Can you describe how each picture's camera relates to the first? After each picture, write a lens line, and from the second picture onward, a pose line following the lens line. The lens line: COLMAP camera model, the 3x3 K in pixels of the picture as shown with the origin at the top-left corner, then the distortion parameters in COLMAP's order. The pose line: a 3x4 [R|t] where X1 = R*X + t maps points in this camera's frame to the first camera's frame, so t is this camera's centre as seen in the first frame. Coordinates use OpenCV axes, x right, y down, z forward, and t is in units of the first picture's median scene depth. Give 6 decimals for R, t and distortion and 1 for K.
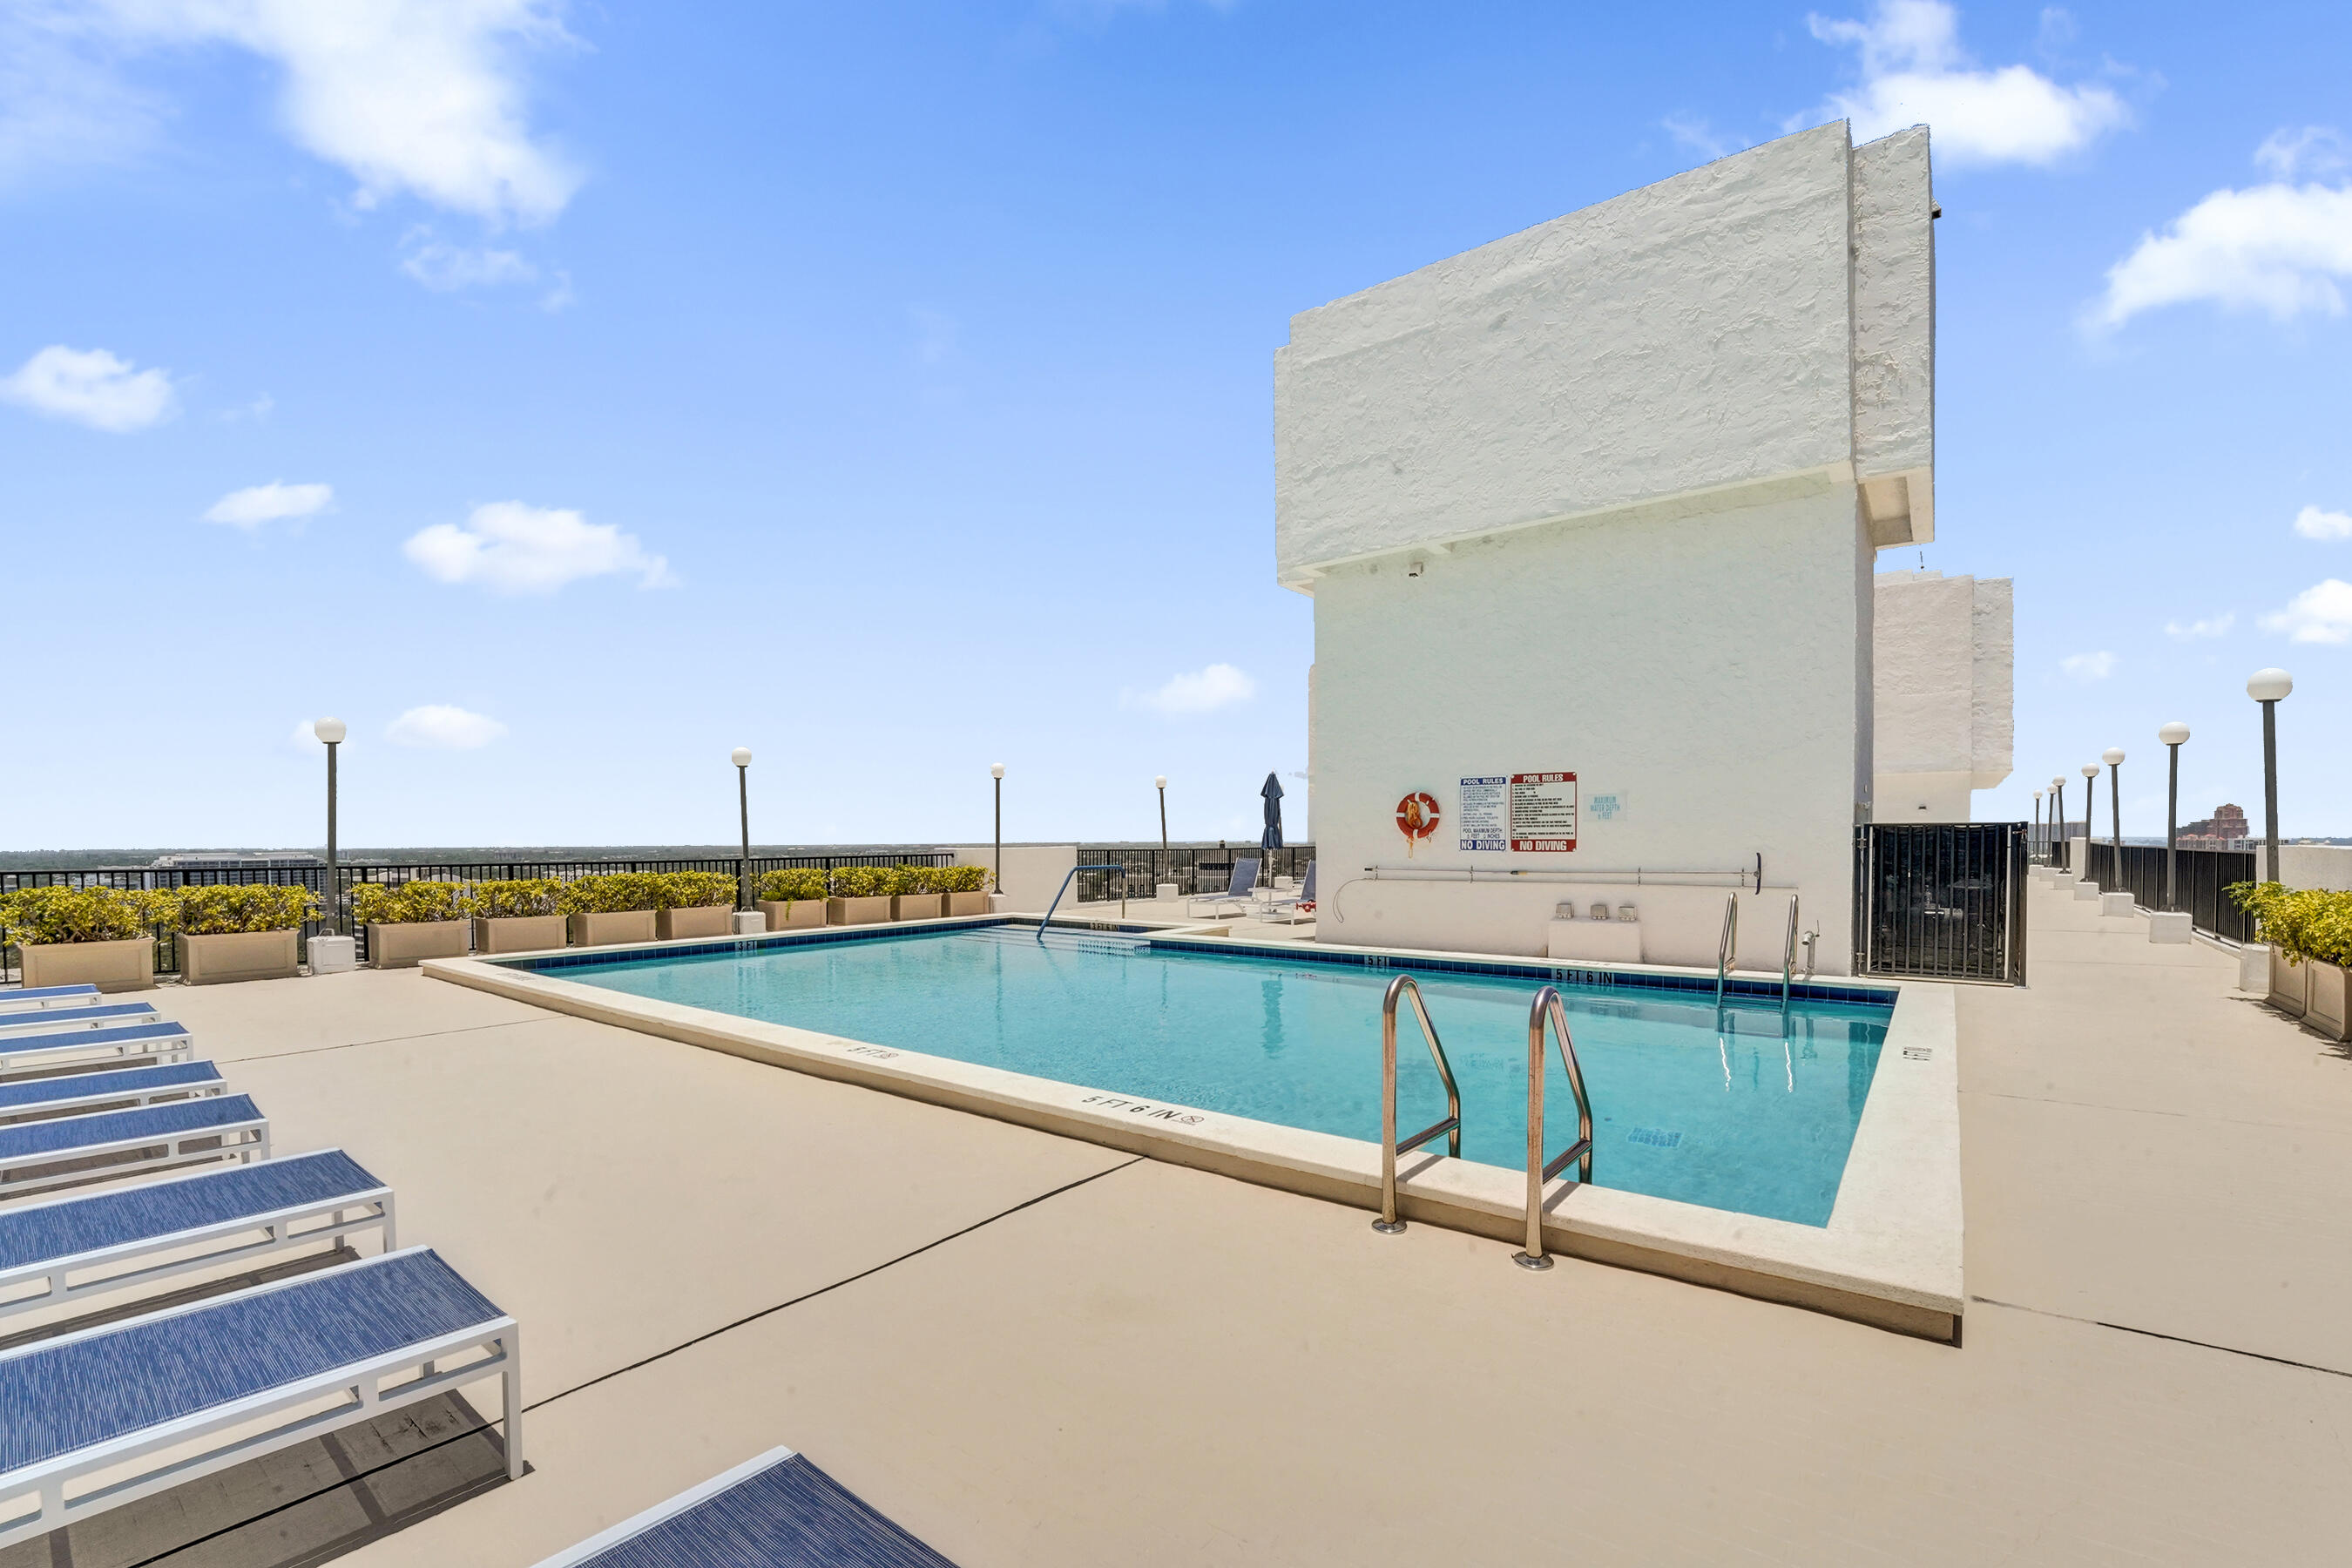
lens RADIAL K [[976.1, 0, 1187.5], [0, 976.1, 863.9], [0, 0, 1]] dist [-0.018017, 0.000092]
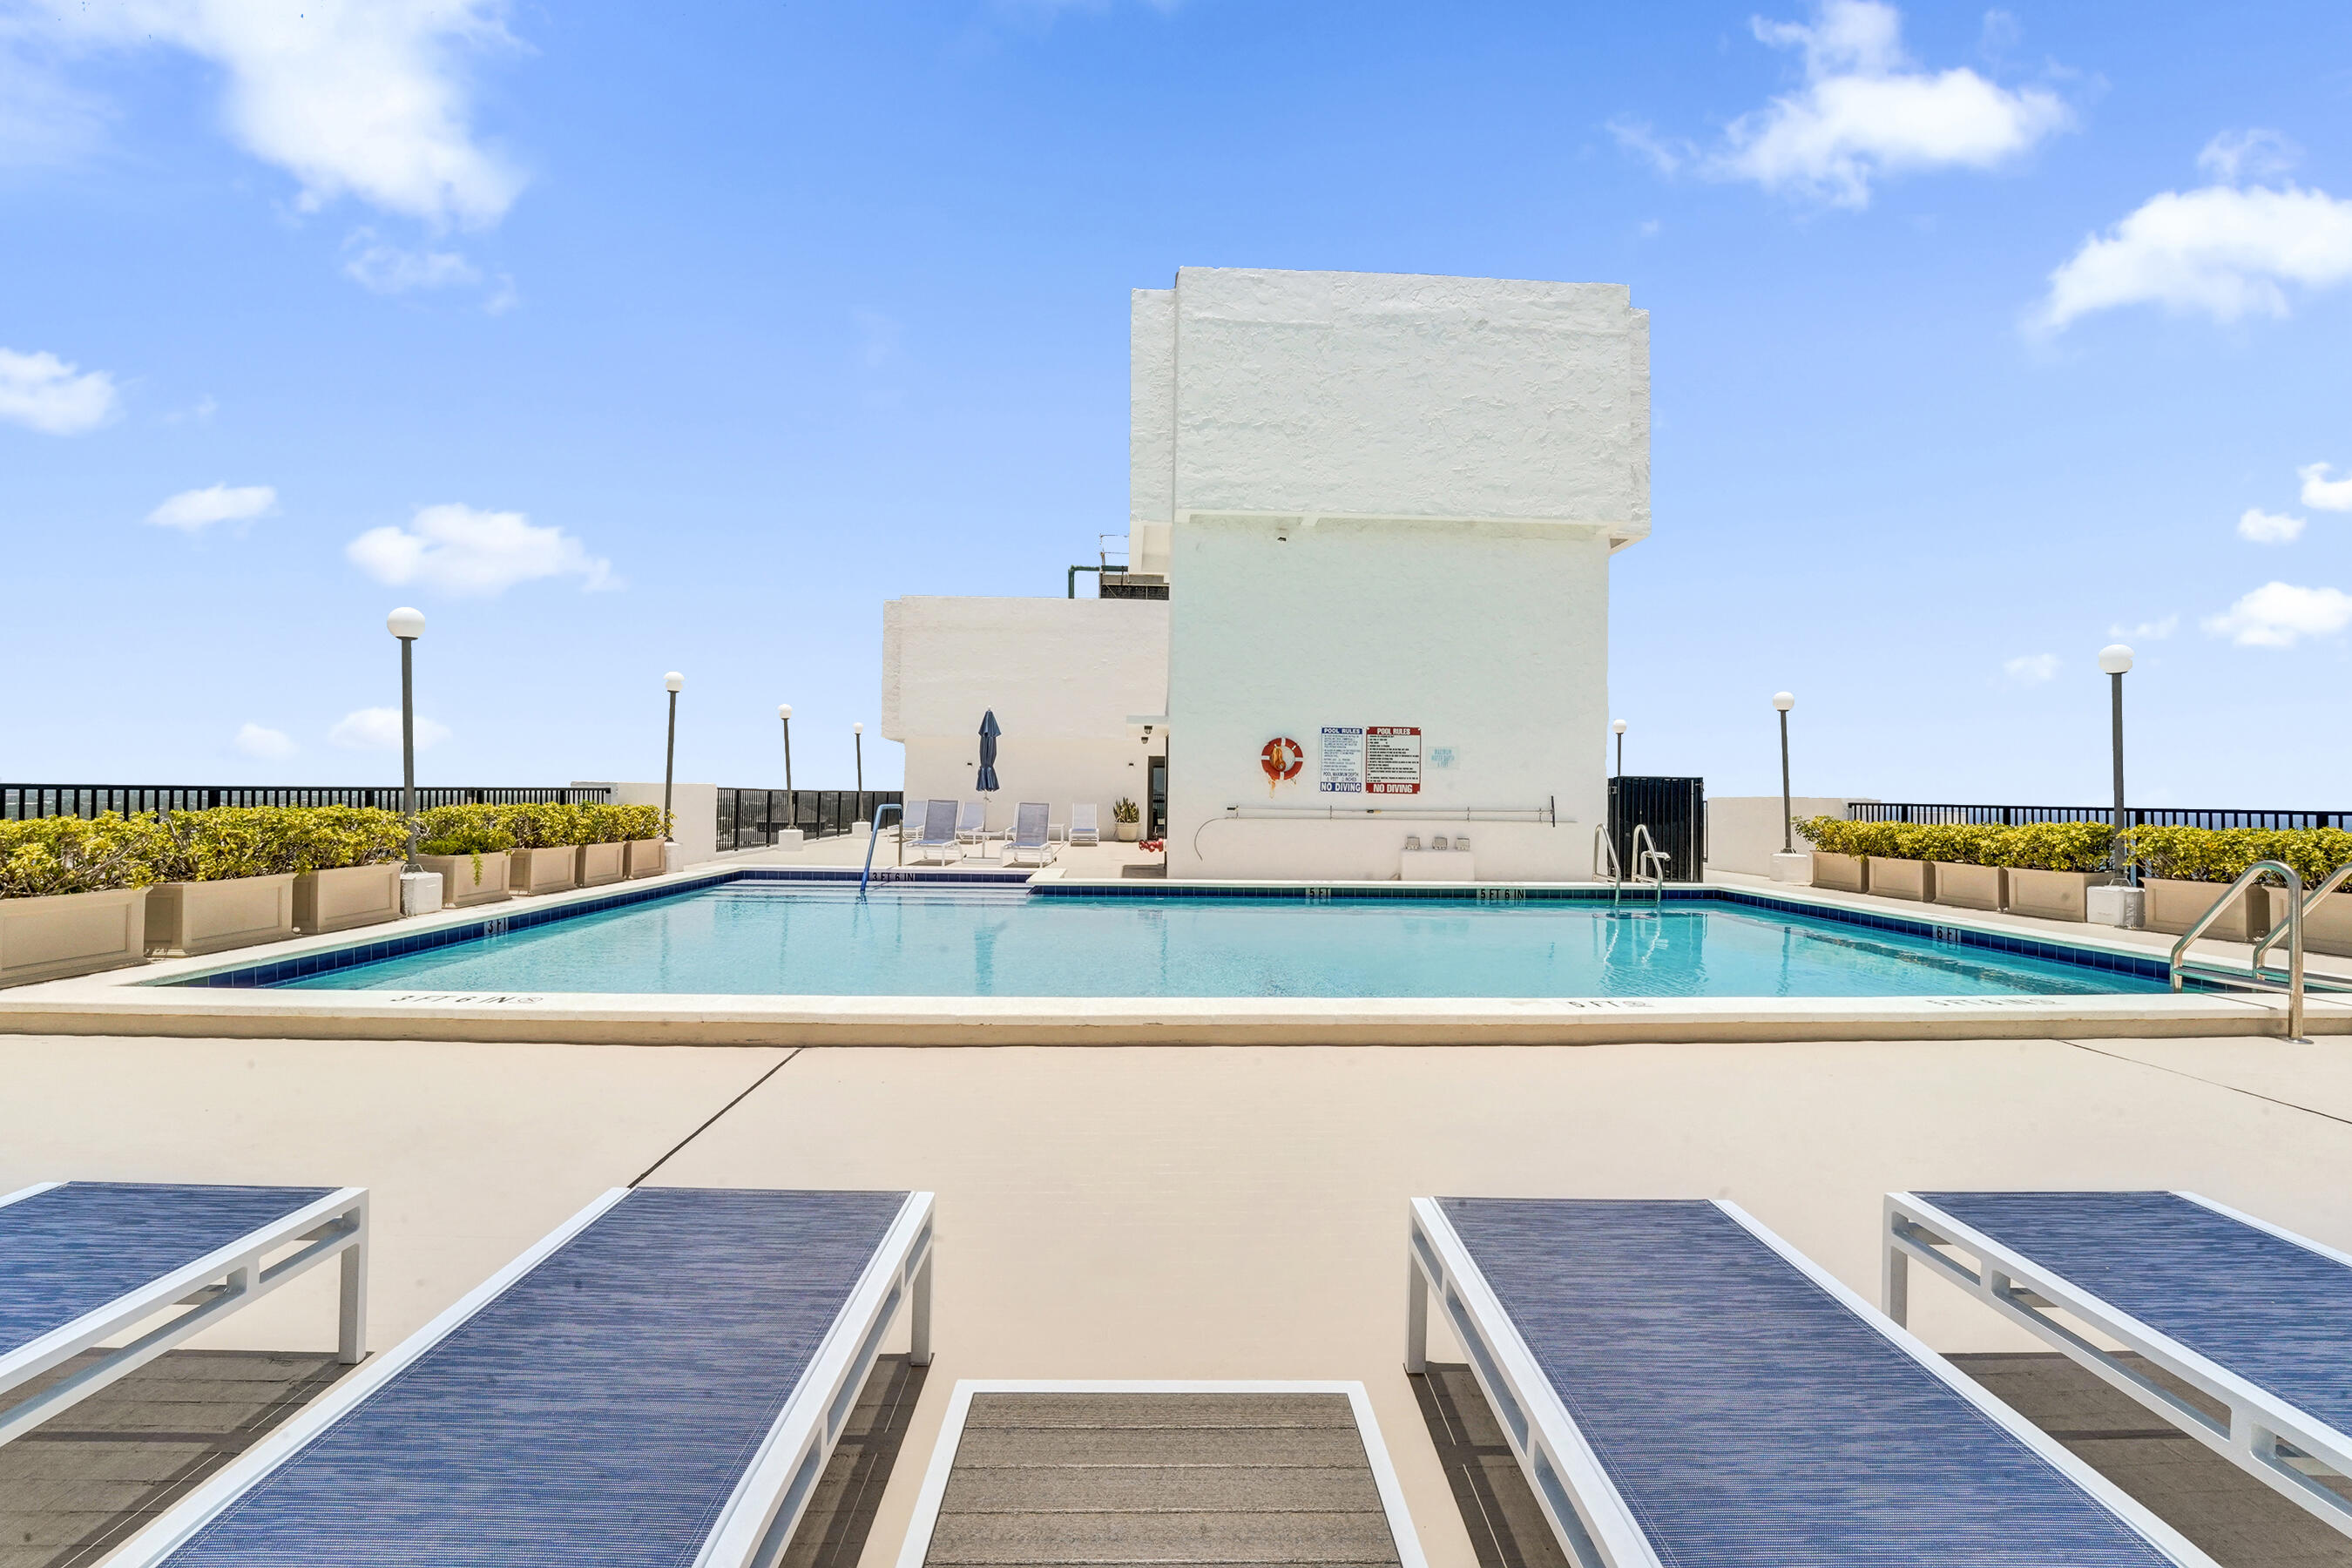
lens RADIAL K [[976.1, 0, 1161.7], [0, 976.1, 779.2], [0, 0, 1]] dist [-0.018017, 0.000092]
pose [[0.774159, 0.024082, 0.632533, -0.586726], [-0.001481, 0.999342, -0.036235, 0.013133], [-0.632989, 0.027115, 0.773685, 0.259413]]
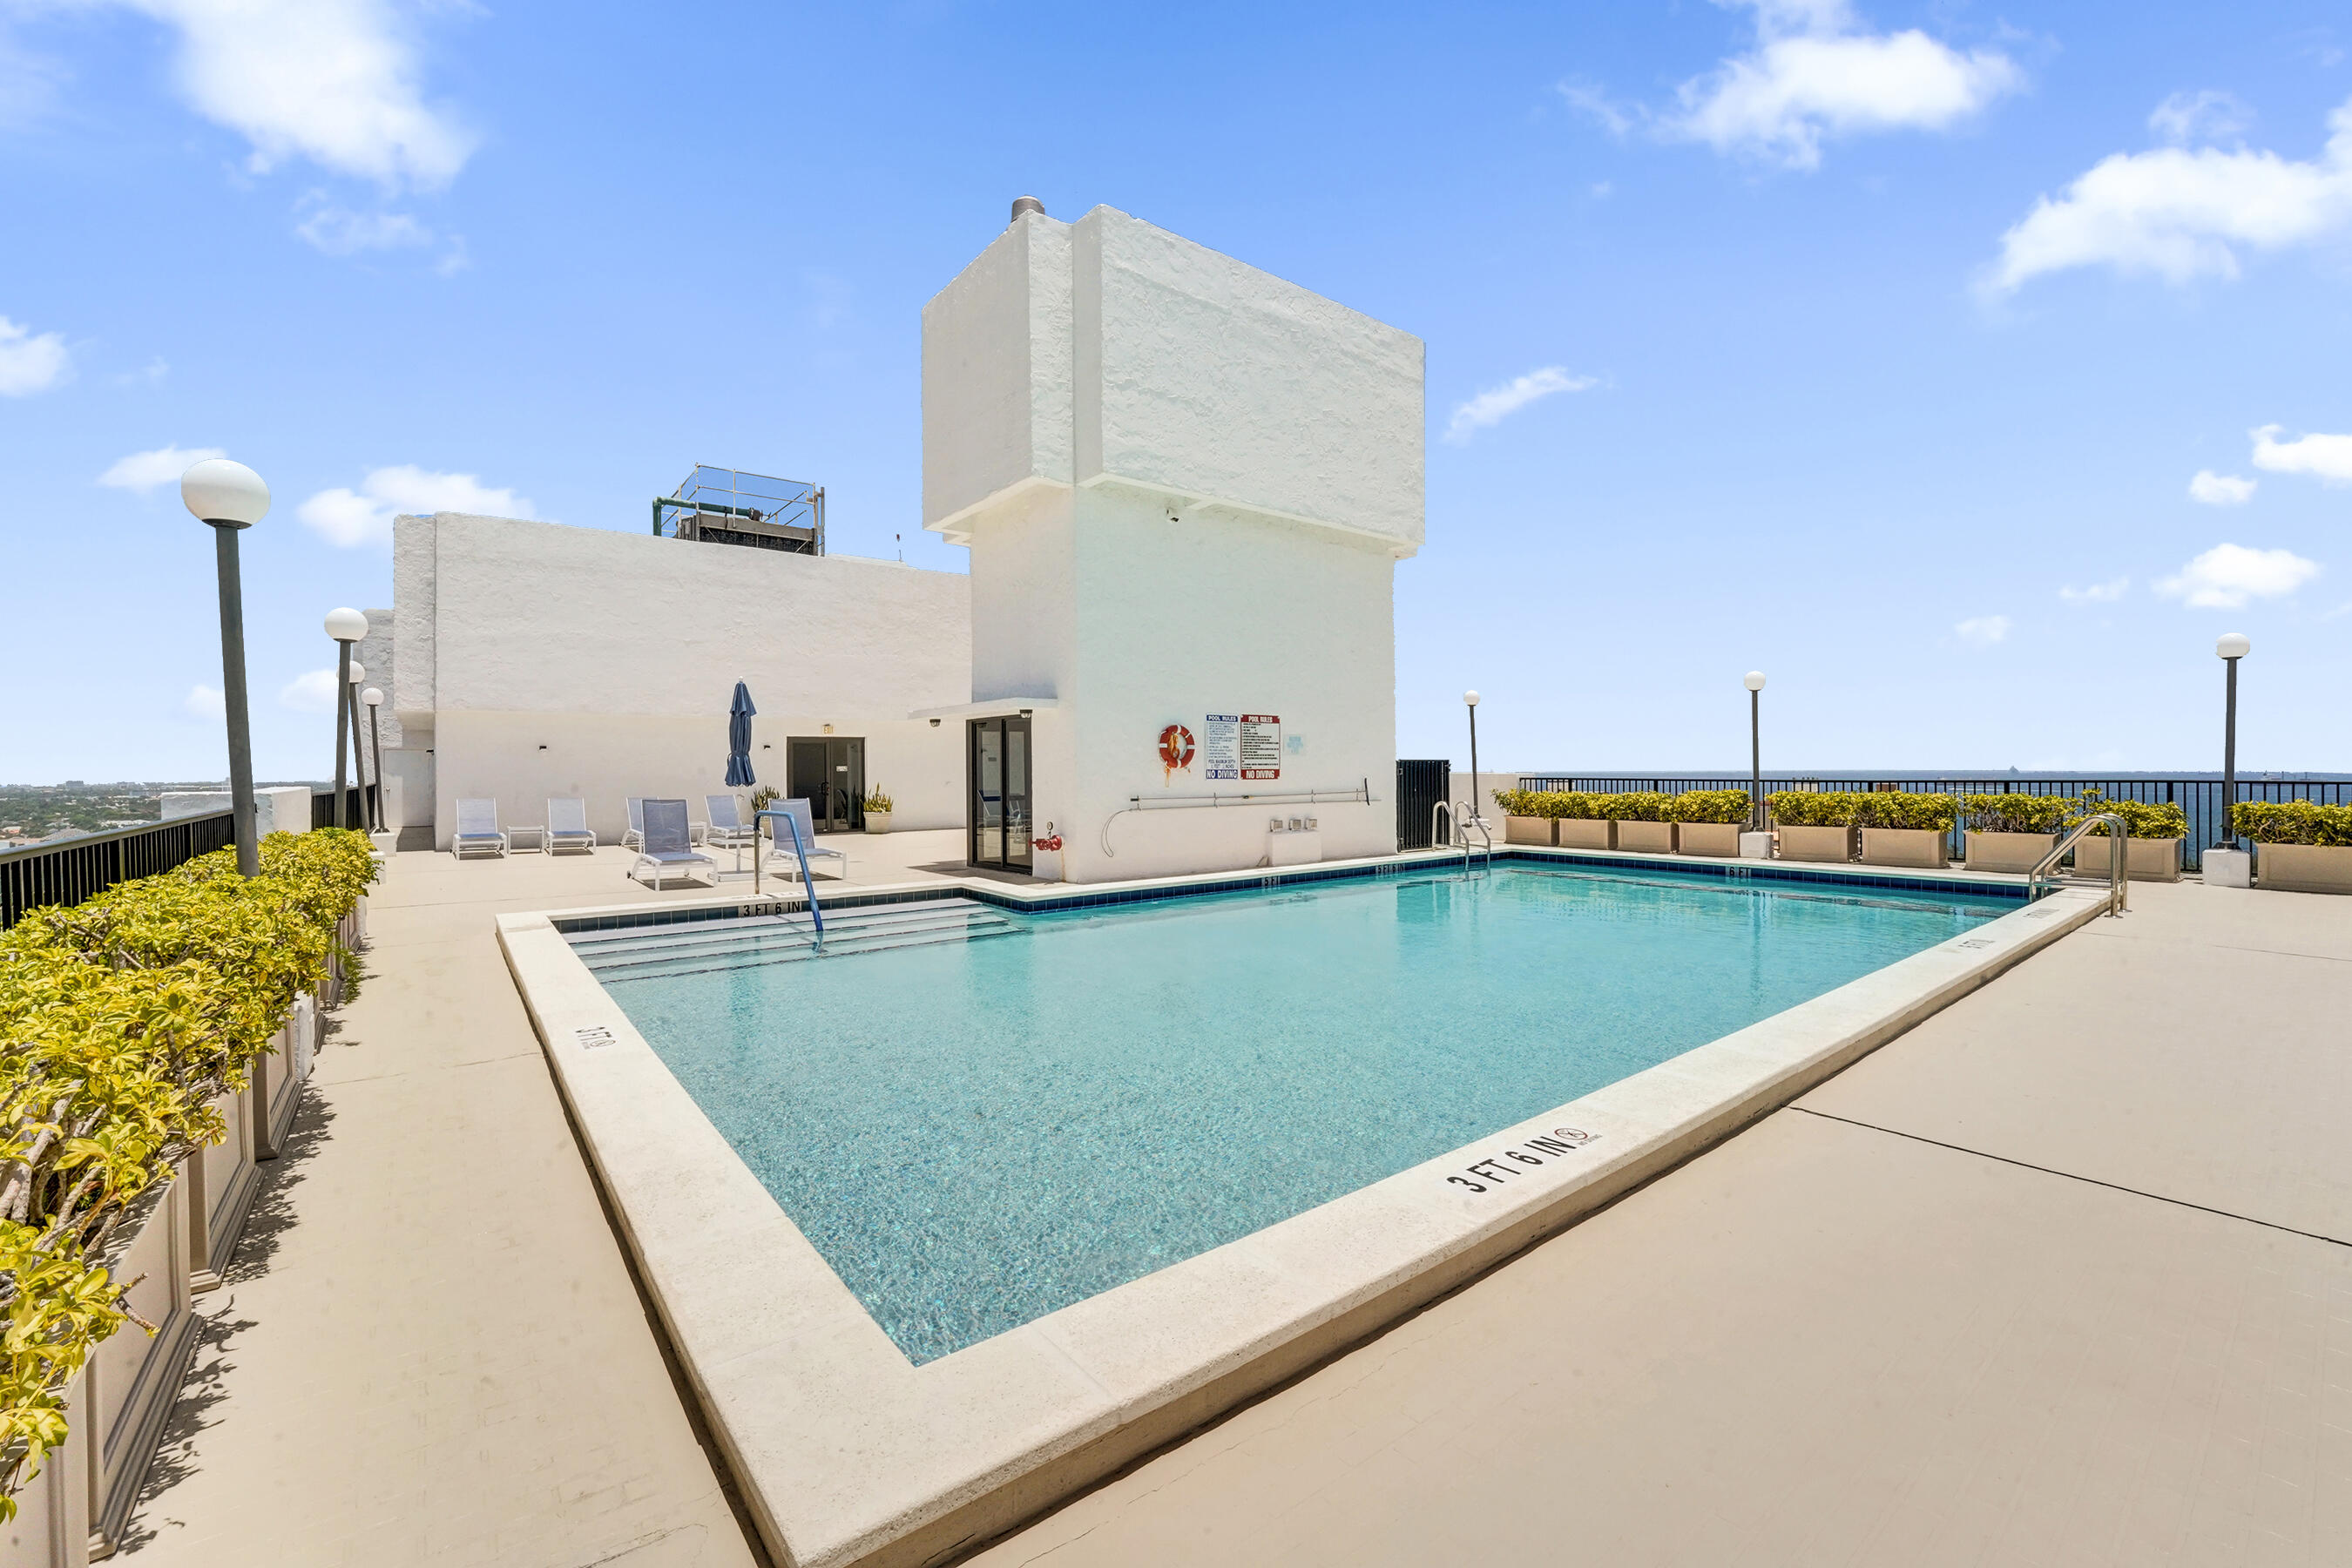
lens RADIAL K [[976.1, 0, 1173.0], [0, 976.1, 765.9], [0, 0, 1]] dist [-0.018017, 0.000092]
pose [[0.256441, 0.006273, 0.966539, -0.829701], [0.029316, 0.999468, -0.014265, -0.014911], [-0.966115, 0.031994, 0.256121, 0.777523]]
